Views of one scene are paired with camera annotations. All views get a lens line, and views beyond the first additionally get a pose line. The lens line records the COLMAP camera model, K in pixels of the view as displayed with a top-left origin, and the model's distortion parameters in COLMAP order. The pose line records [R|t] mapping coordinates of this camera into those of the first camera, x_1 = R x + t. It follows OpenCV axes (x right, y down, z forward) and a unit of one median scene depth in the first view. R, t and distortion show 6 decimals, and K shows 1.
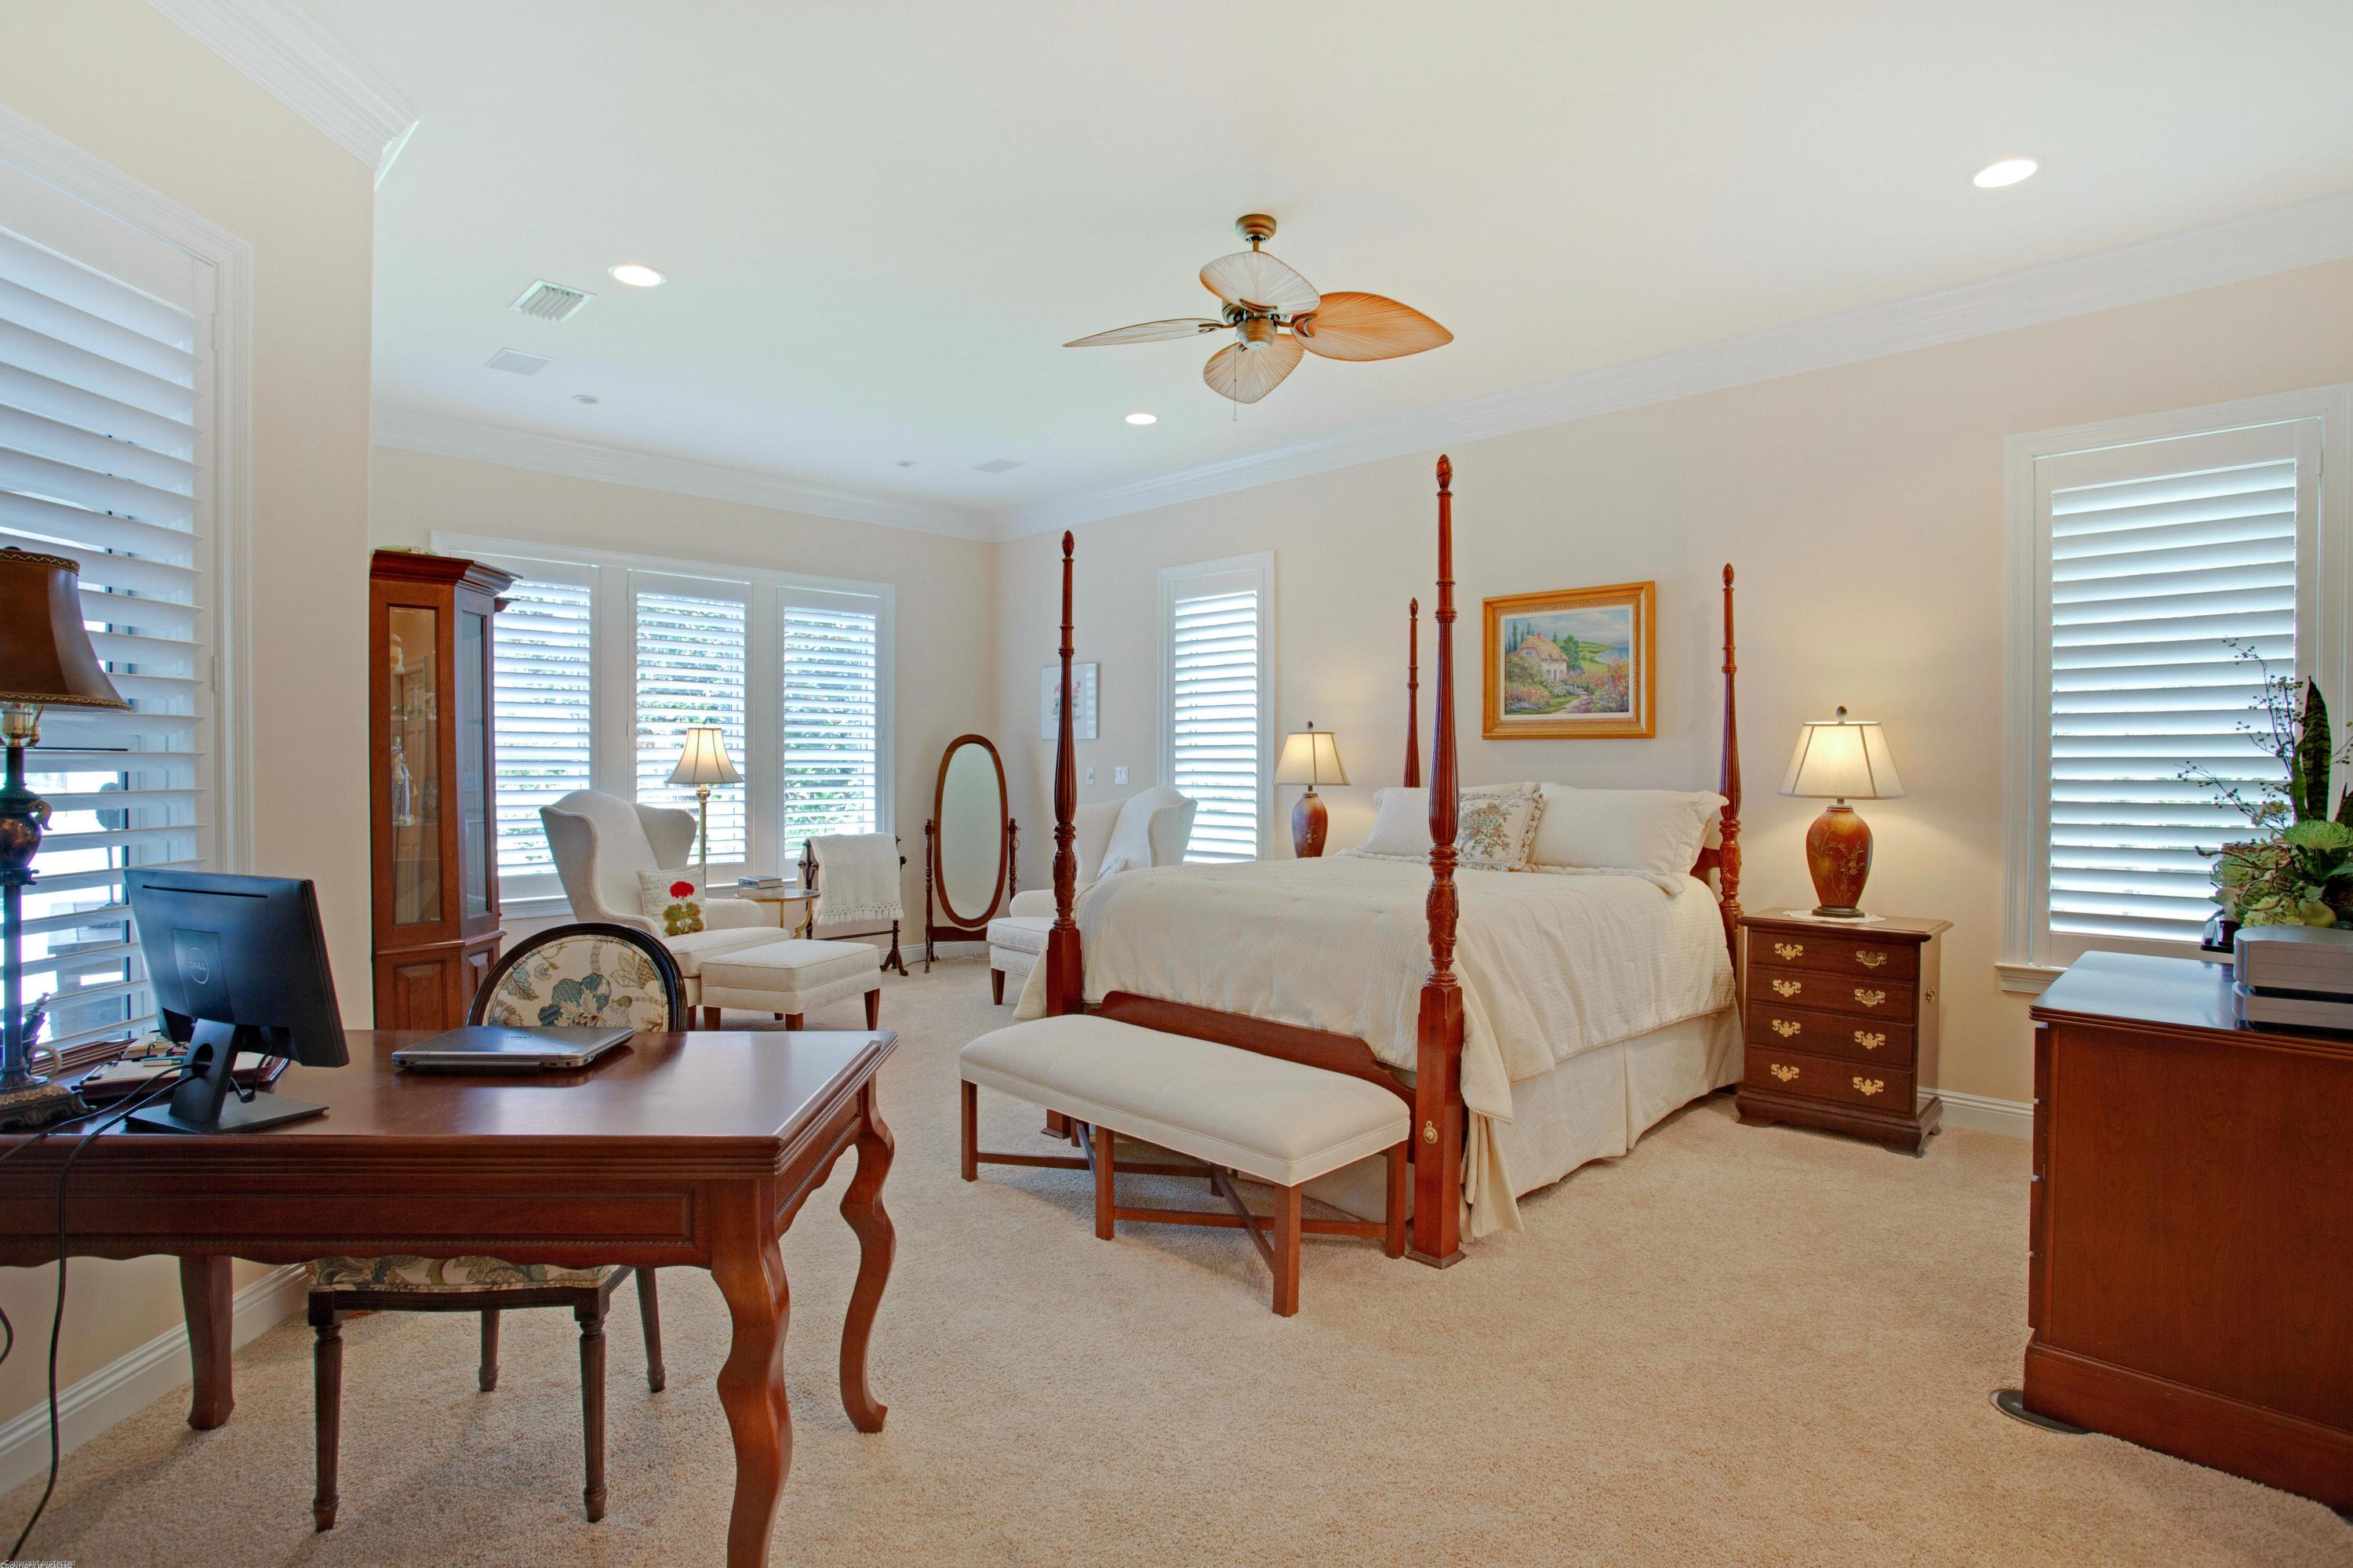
lens RADIAL K [[1167.0, 0, 1163.2], [0, 1167.0, 783.6], [0, 0, 1]] dist [-0.034011, 0.007057]
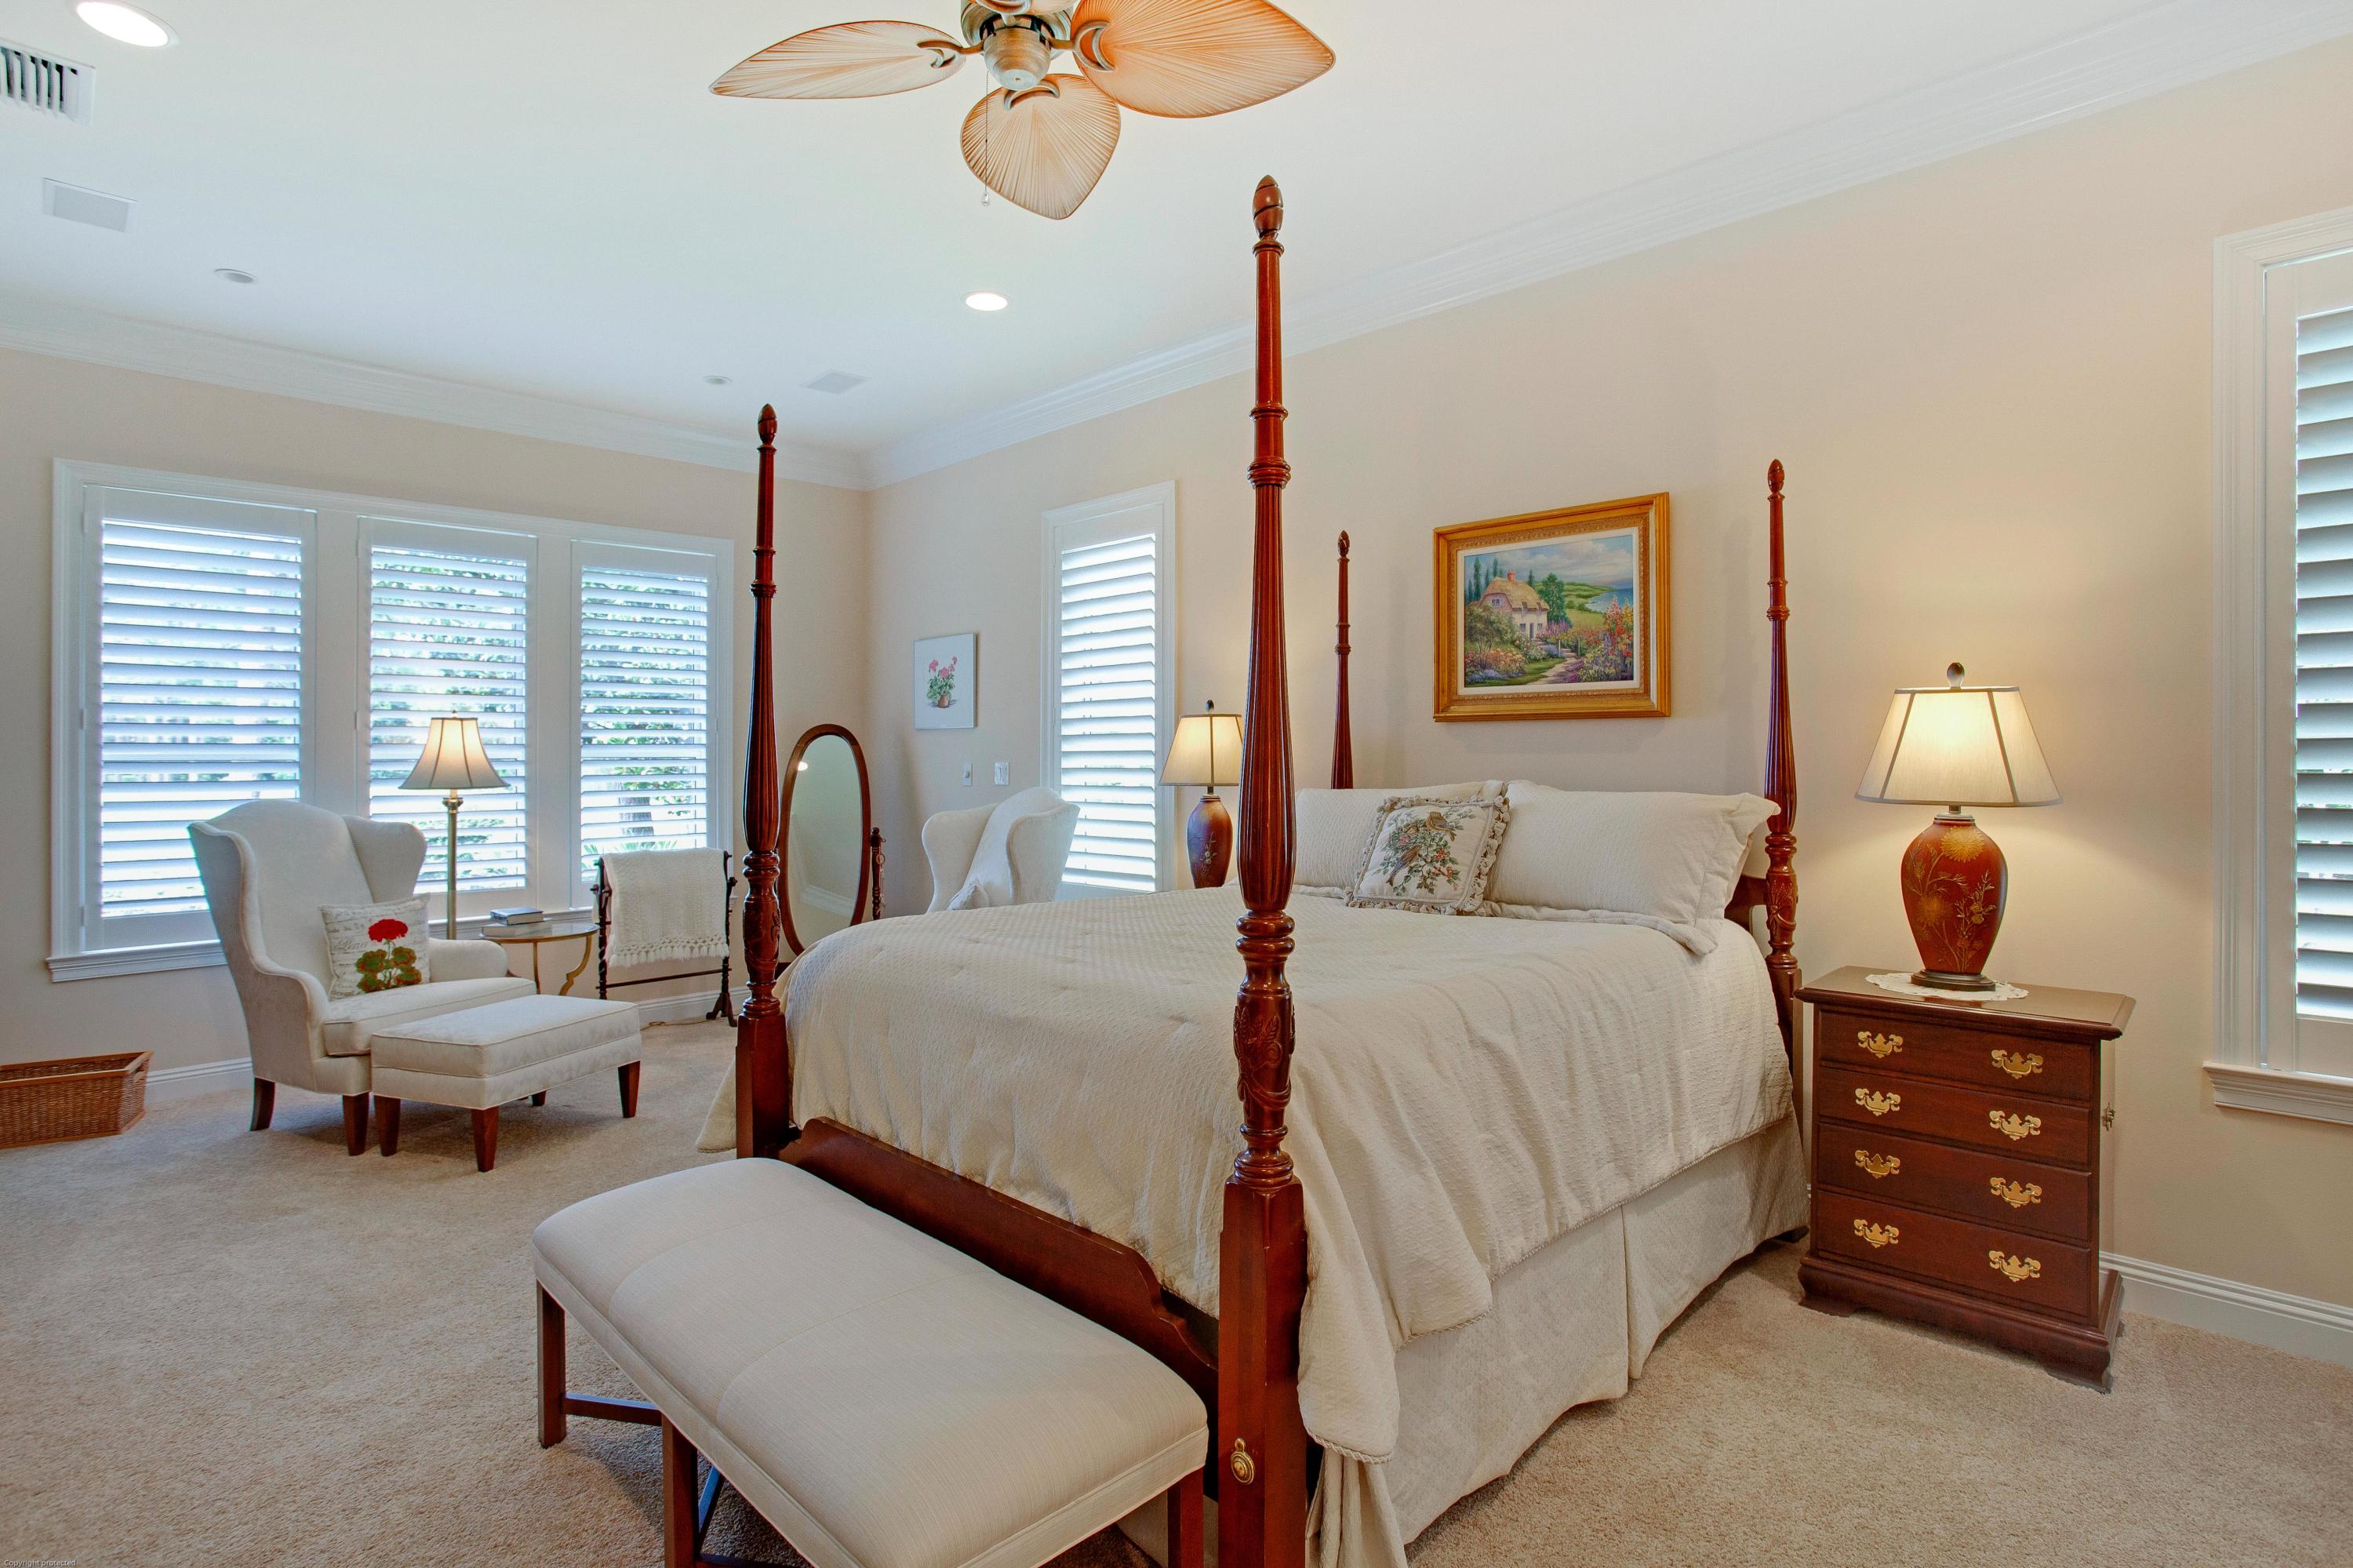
lens RADIAL K [[1167.0, 0, 1193.5], [0, 1167.0, 778.3], [0, 0, 1]] dist [-0.034011, 0.007057]
pose [[0.999934, -0.007729, 0.008467, 0.137888], [0.007727, 0.999970, 0.000310, -0.004902], [-0.008469, -0.000245, 0.999964, 0.321723]]
